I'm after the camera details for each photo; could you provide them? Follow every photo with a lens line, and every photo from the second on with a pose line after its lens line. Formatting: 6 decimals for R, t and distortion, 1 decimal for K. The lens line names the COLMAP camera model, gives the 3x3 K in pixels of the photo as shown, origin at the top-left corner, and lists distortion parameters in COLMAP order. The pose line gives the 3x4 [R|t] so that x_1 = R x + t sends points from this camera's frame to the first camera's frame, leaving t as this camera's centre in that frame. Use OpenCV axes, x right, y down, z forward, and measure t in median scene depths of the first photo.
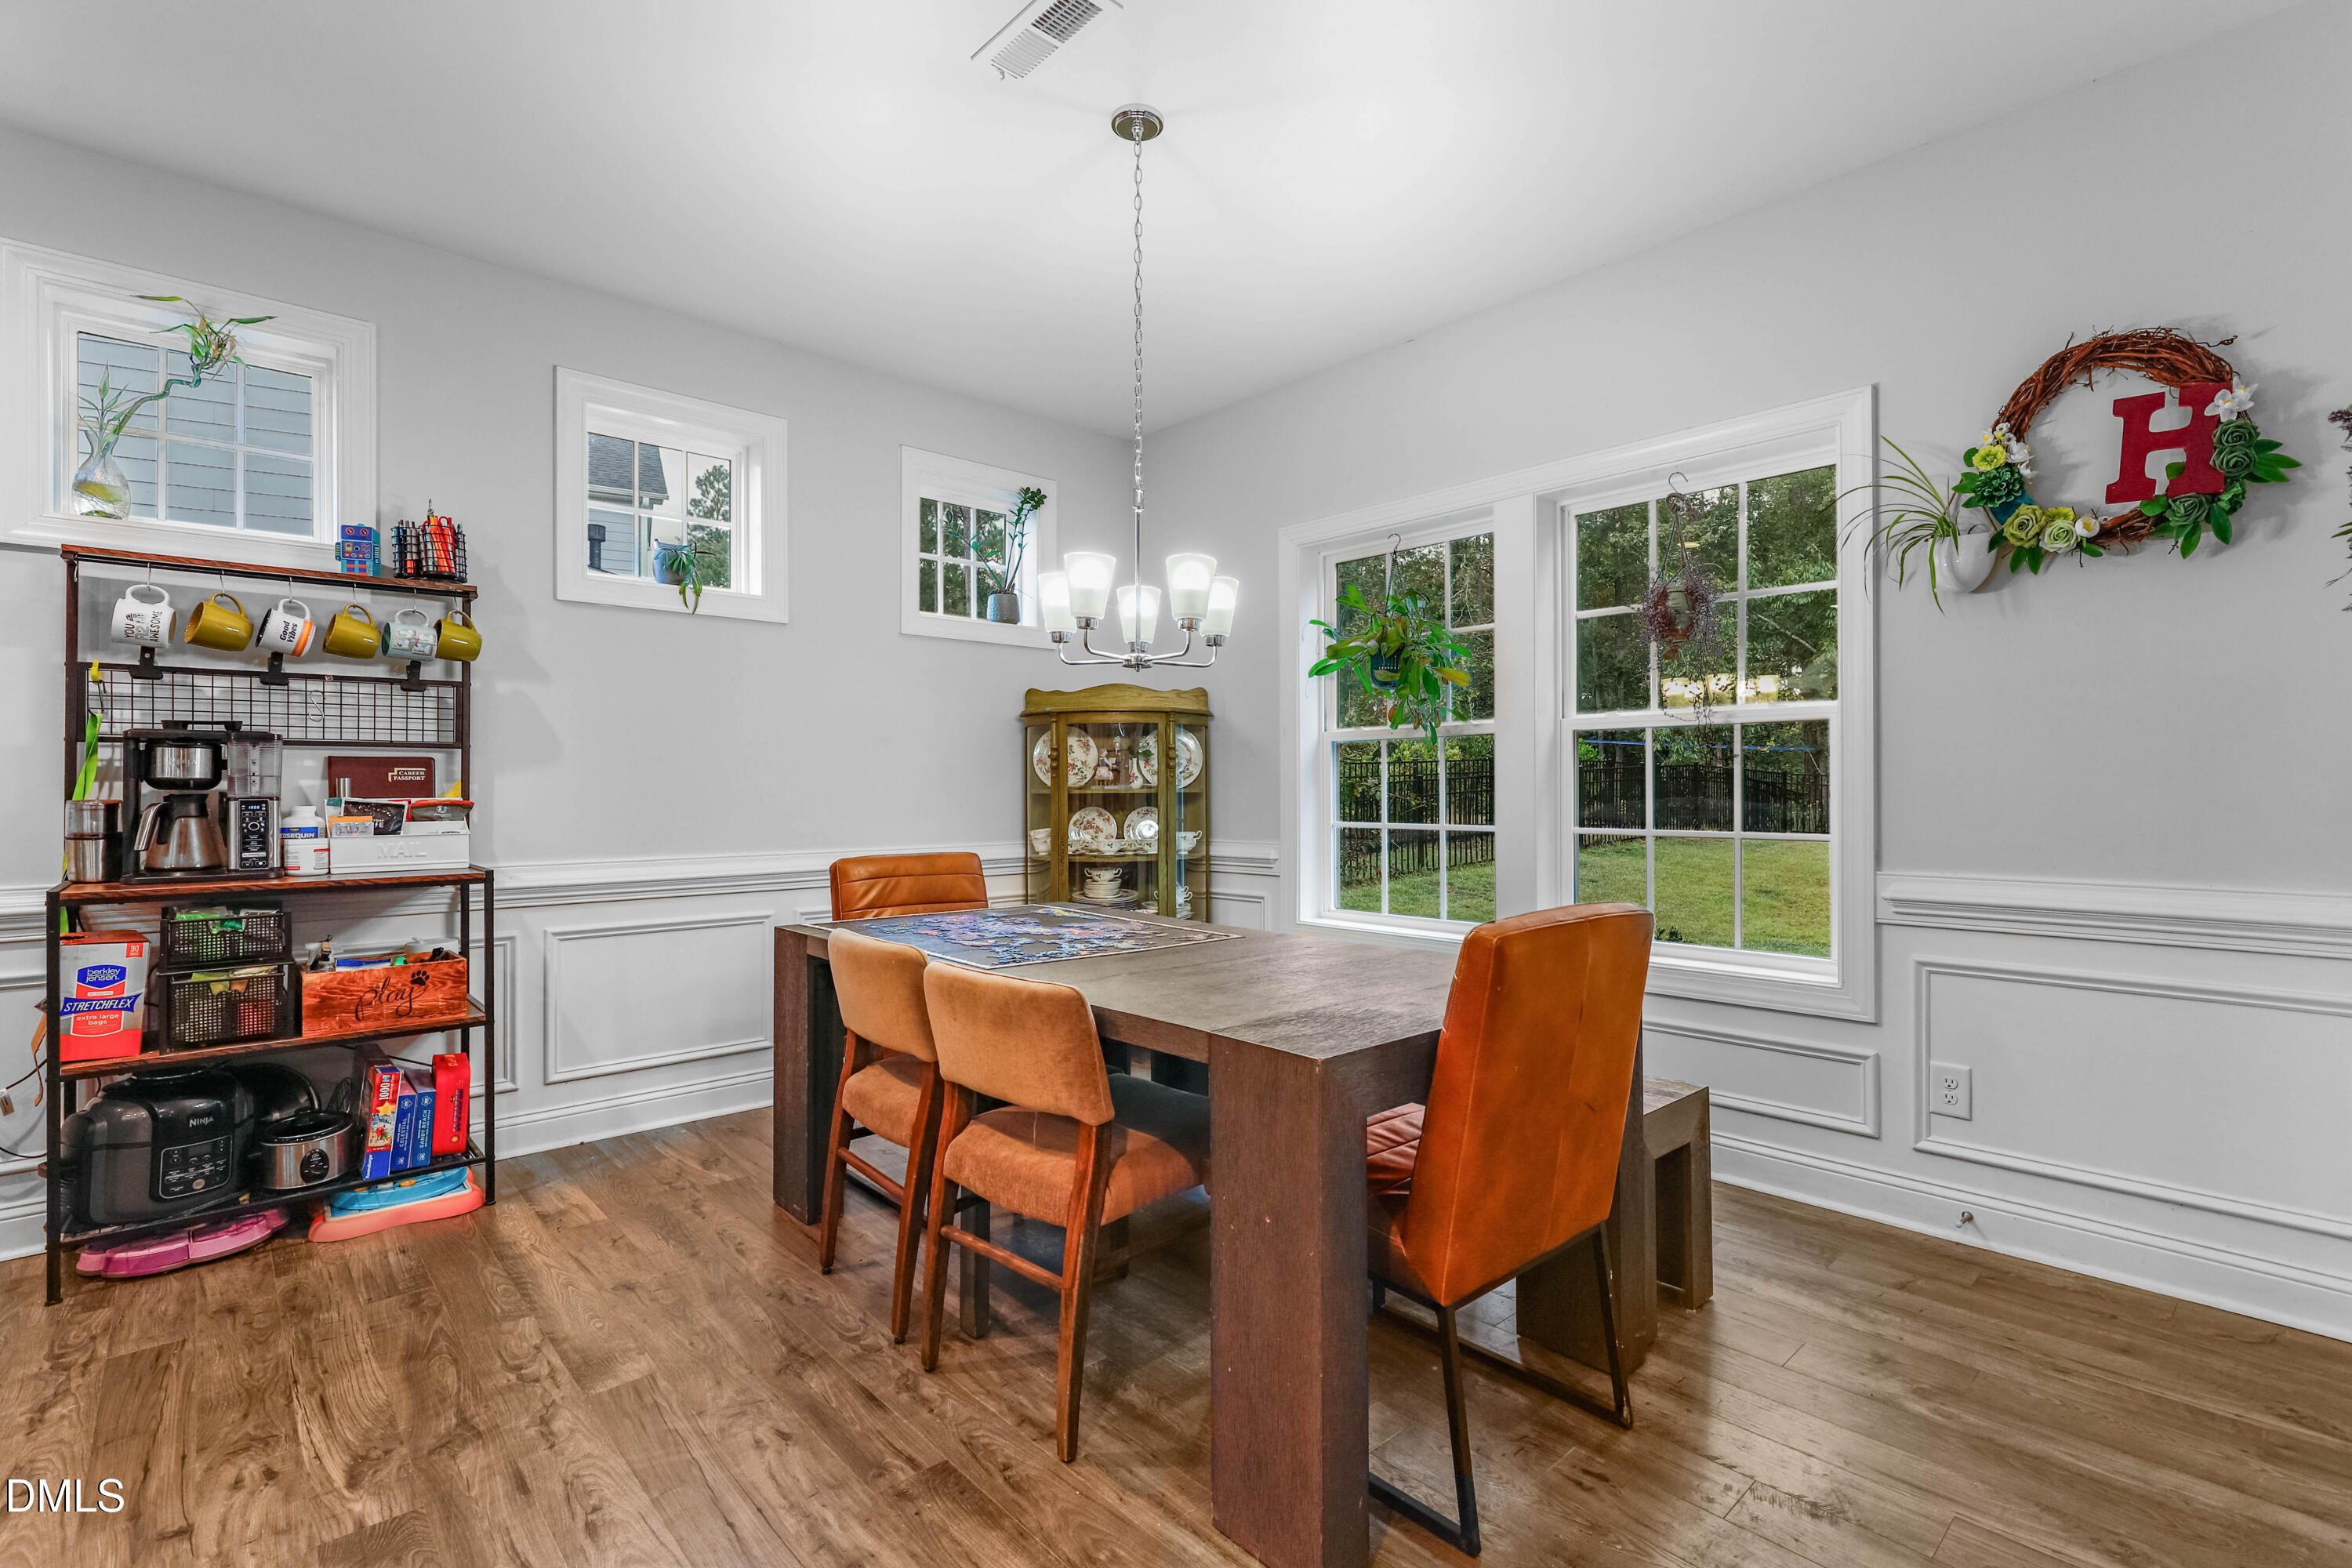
lens RADIAL K [[1080.1, 0, 1191.5], [0, 1080.1, 779.1], [0, 0, 1]] dist [0.001442, 0.000317]
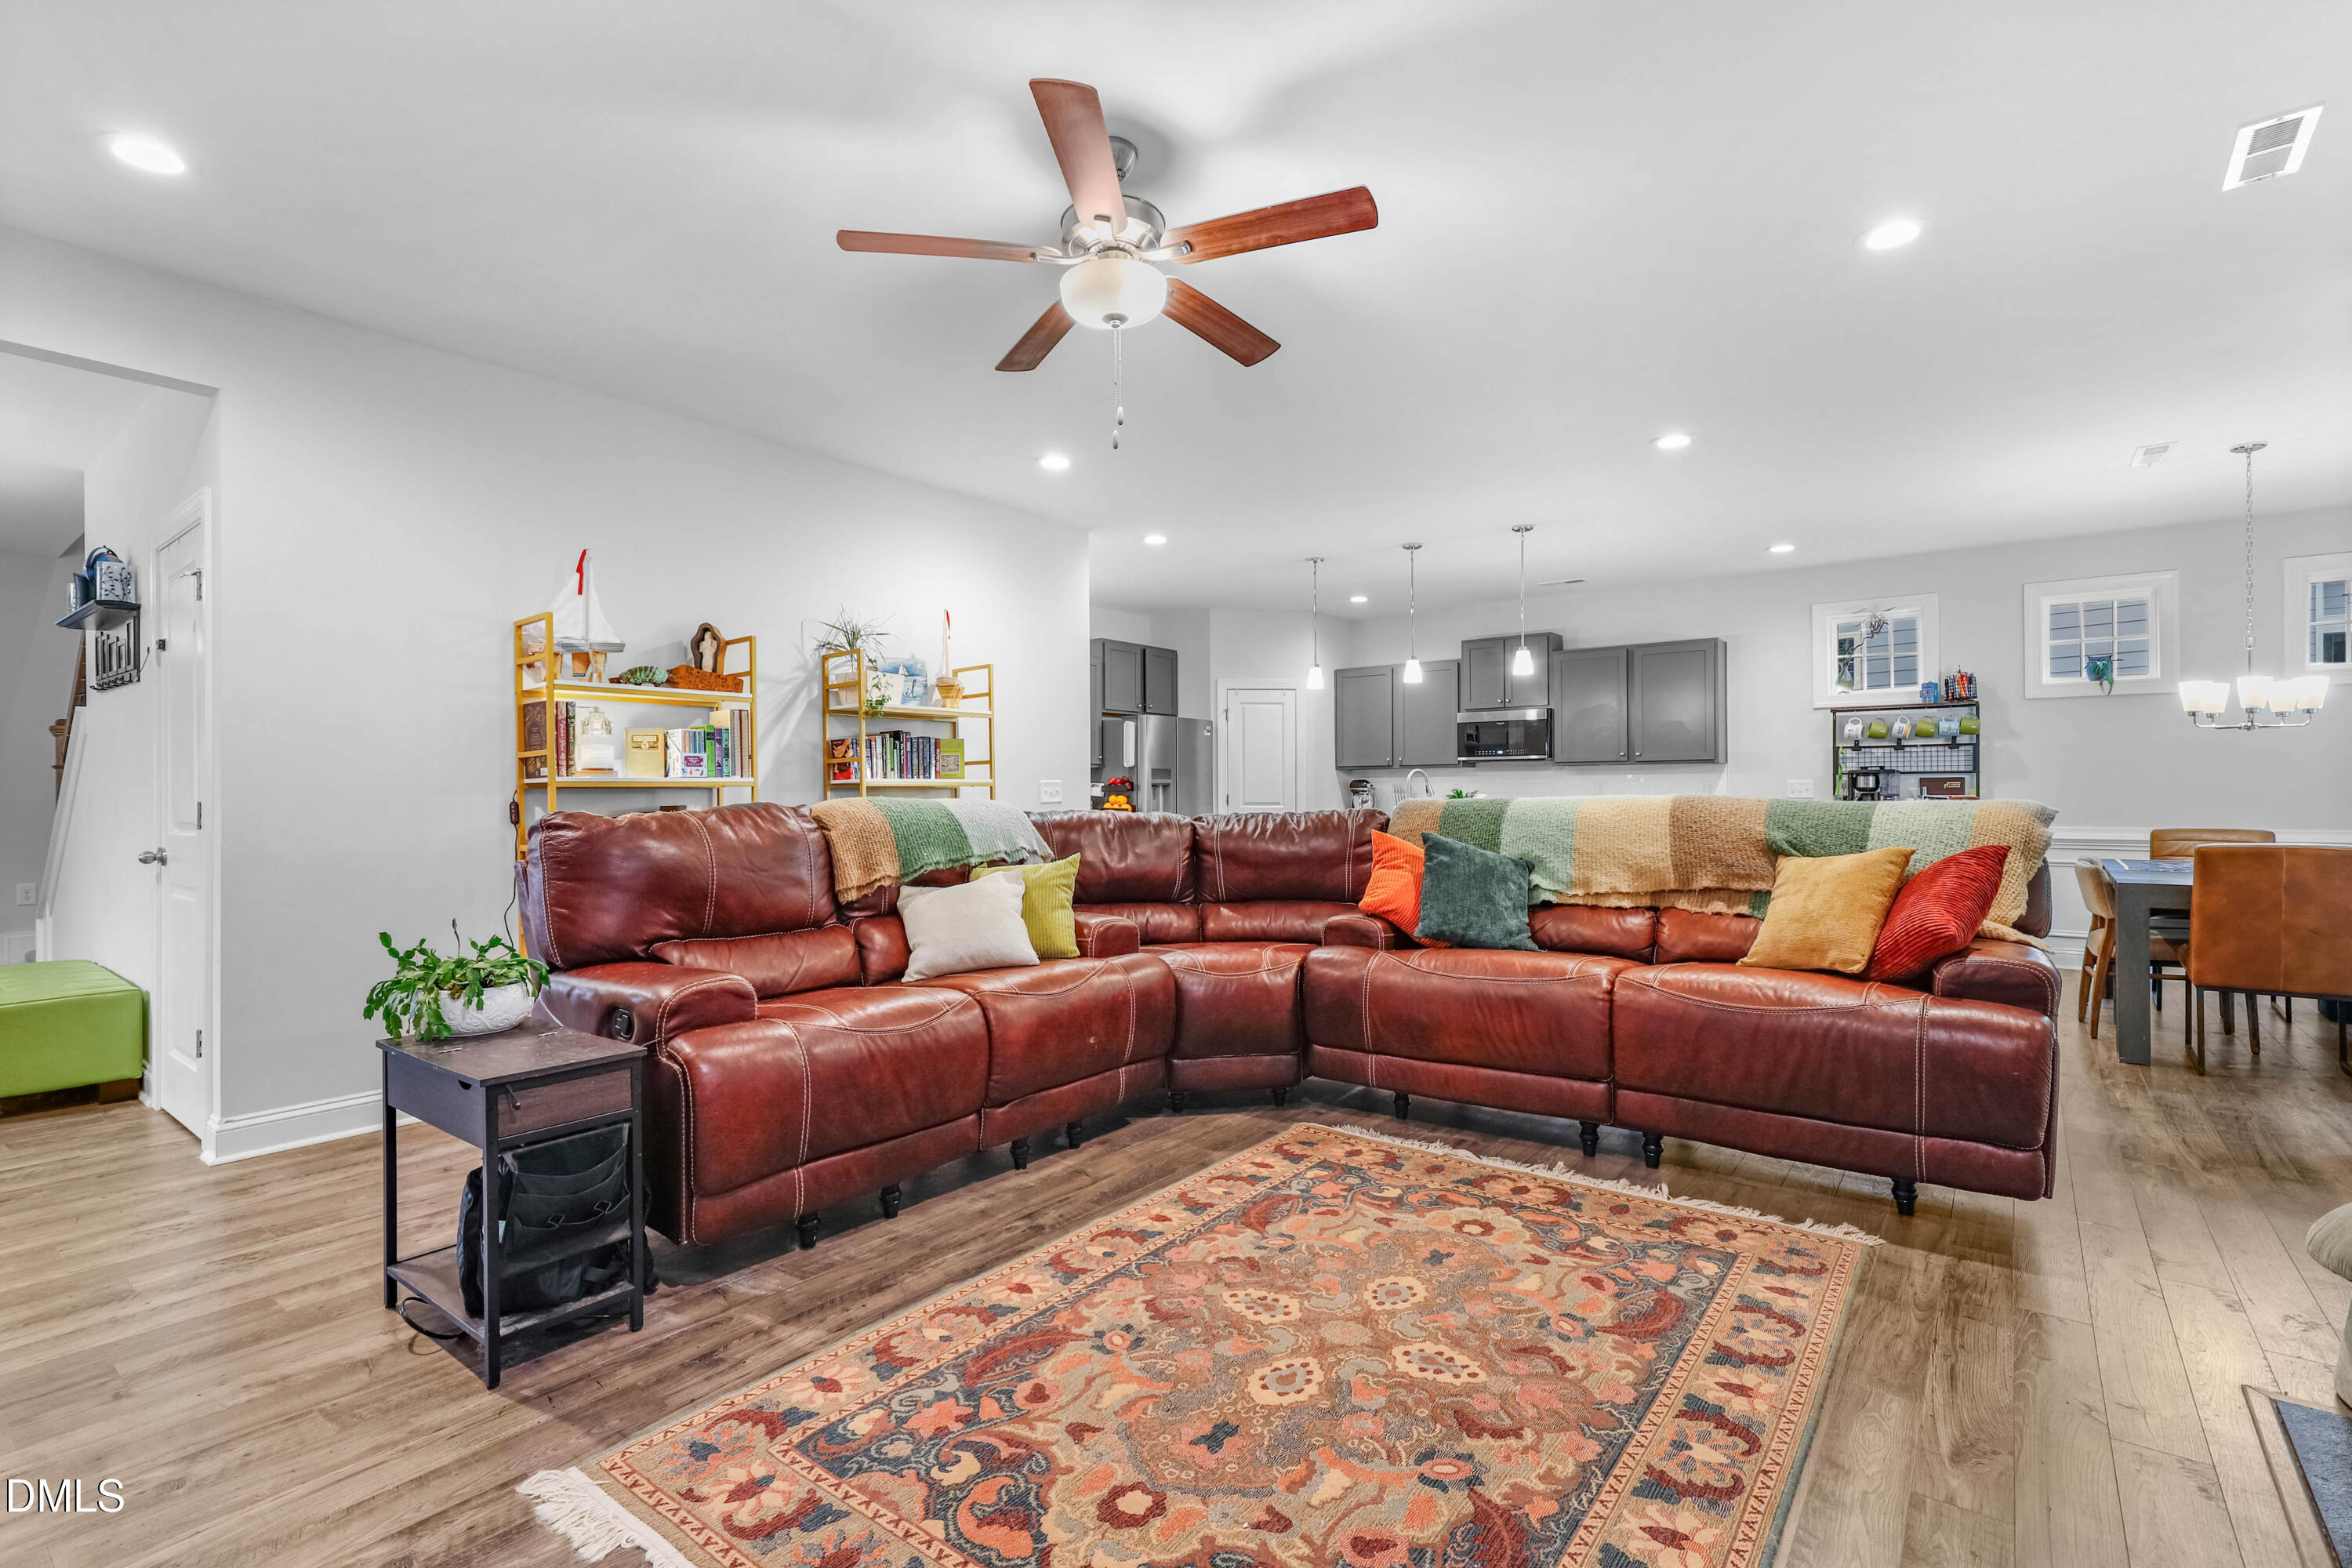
lens RADIAL K [[1080.1, 0, 1184.9], [0, 1080.1, 798.1], [0, 0, 1]] dist [0.001442, 0.000317]
pose [[0.166739, 0.006161, -0.985982, 1.280549], [0.011243, 0.999904, 0.008149, -0.013760], [0.985937, -0.012445, 0.166654, -1.001684]]
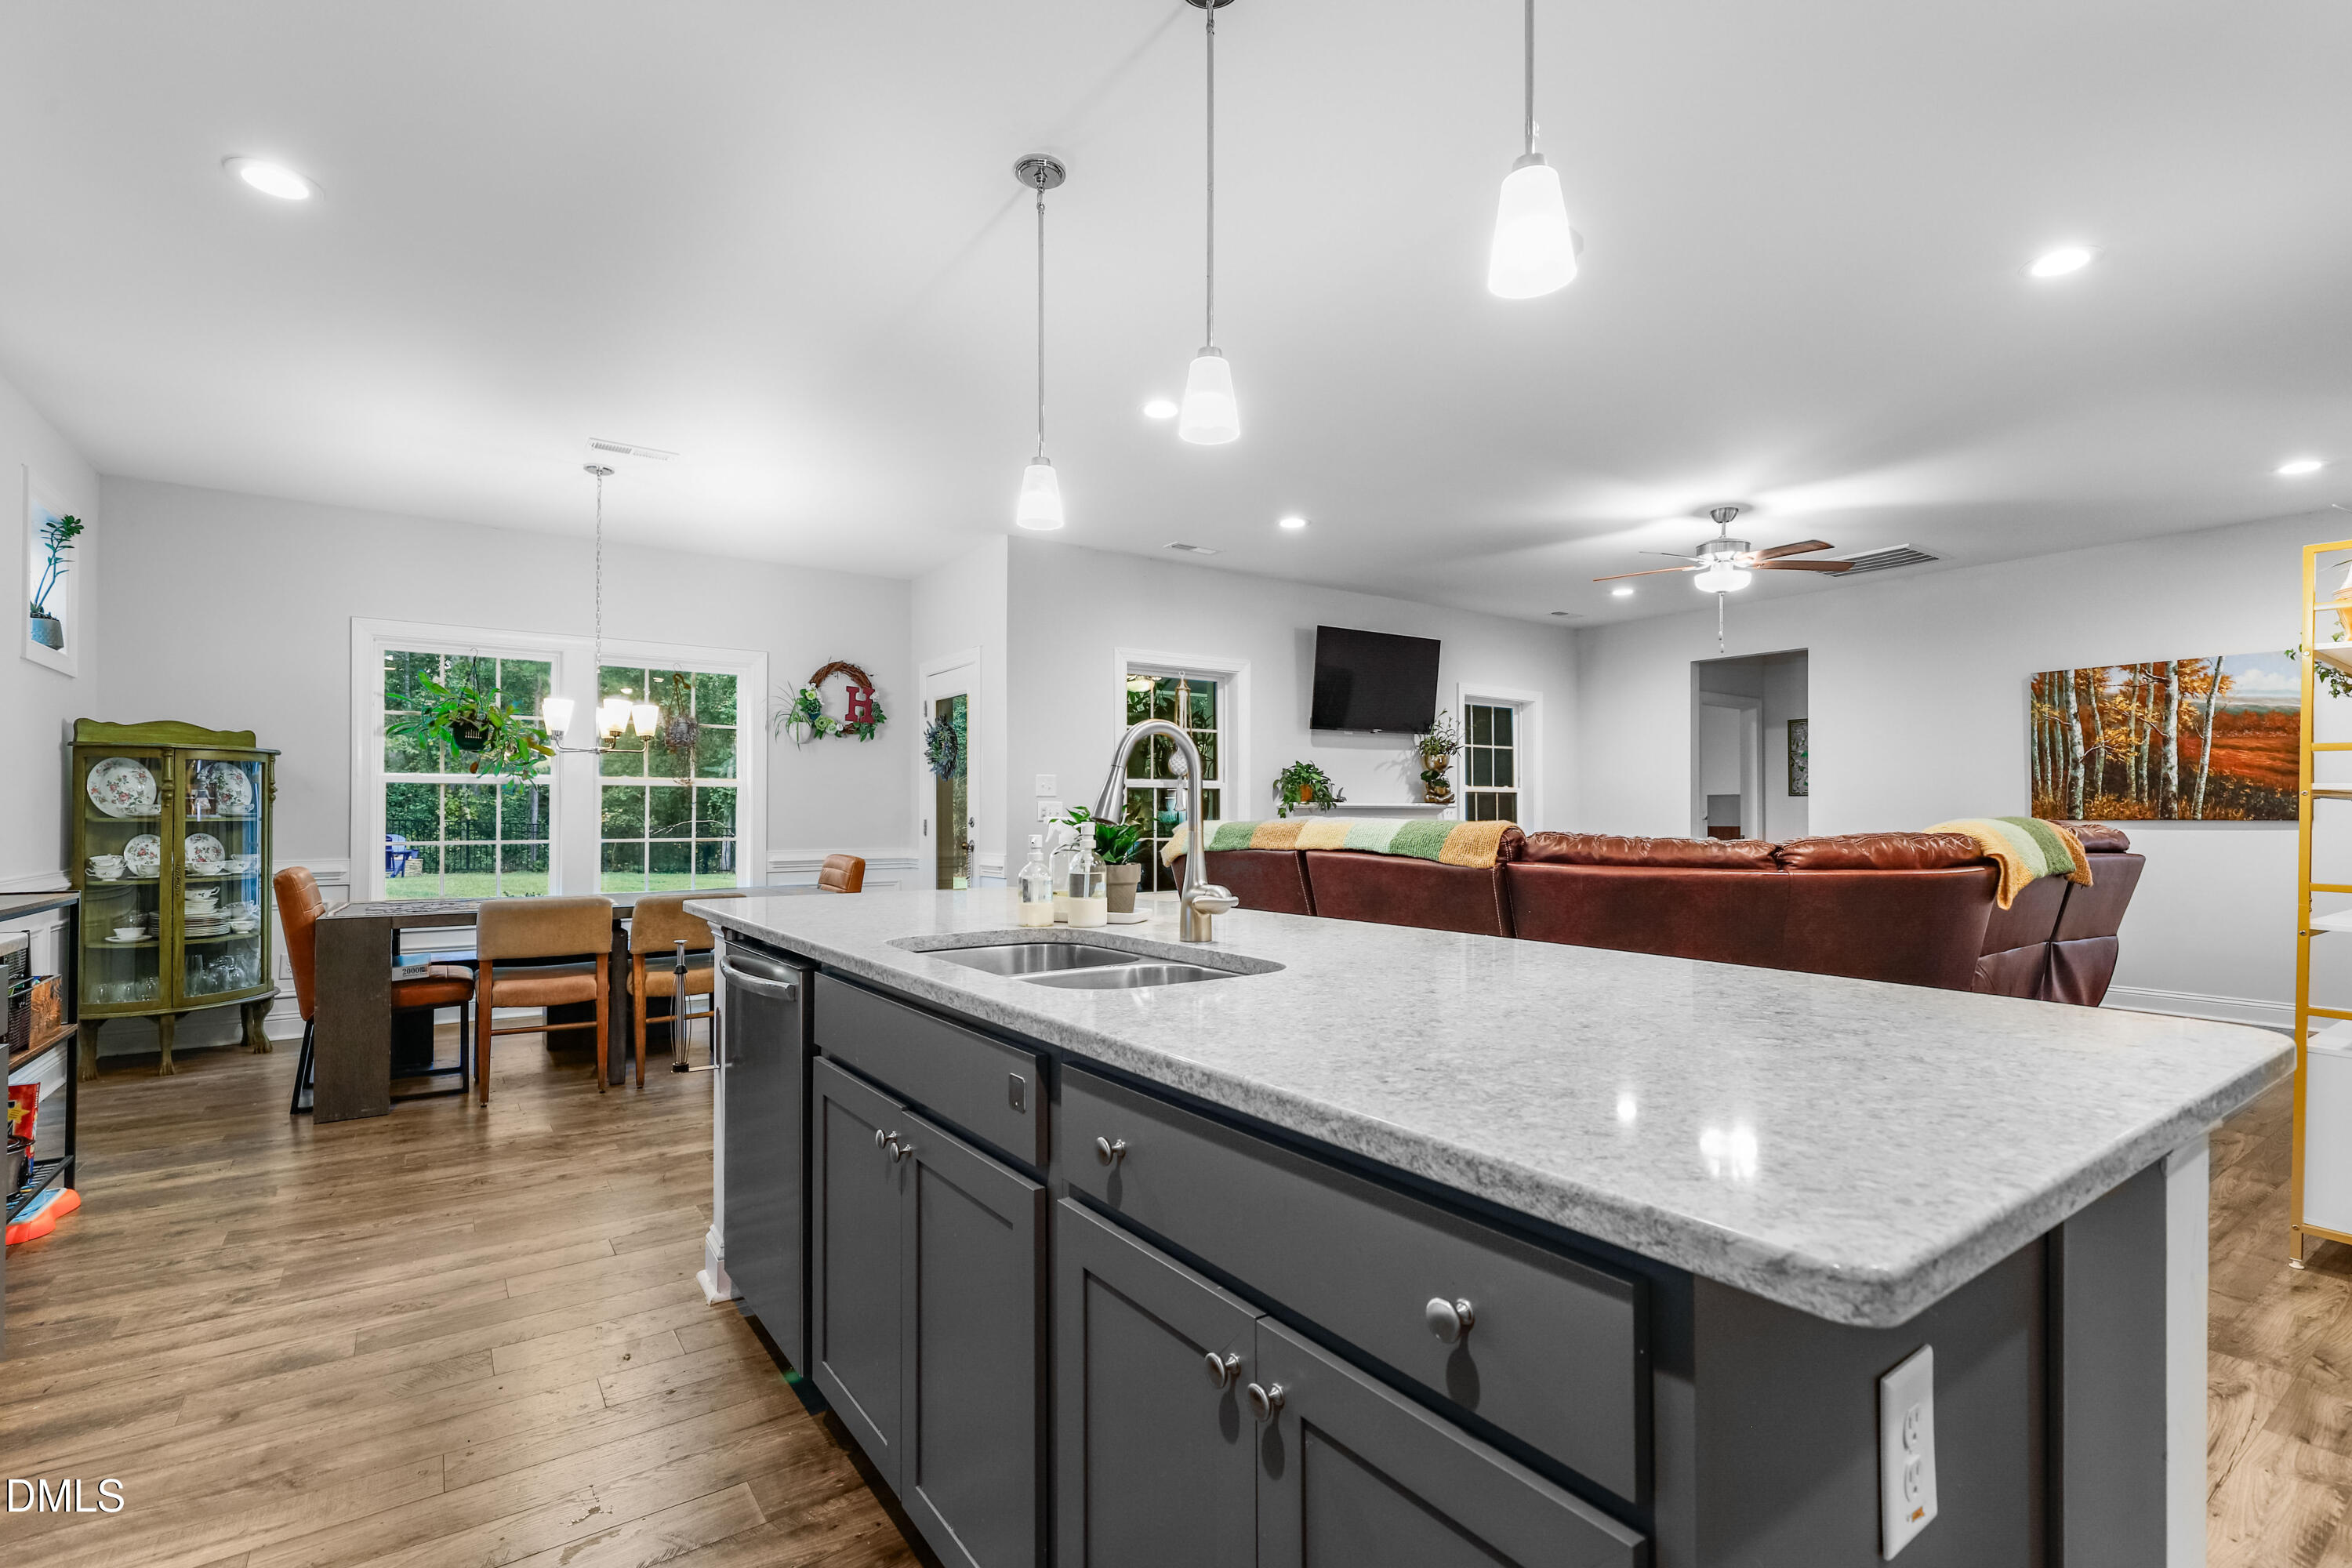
lens RADIAL K [[1080.1, 0, 1175.7], [0, 1080.1, 792.8], [0, 0, 1]] dist [0.001442, 0.000317]
pose [[0.139901, 0.025379, 0.989840, -1.478026], [-0.008341, 0.999666, -0.024452, 0.003524], [-0.990130, -0.004836, 0.140066, -0.229653]]
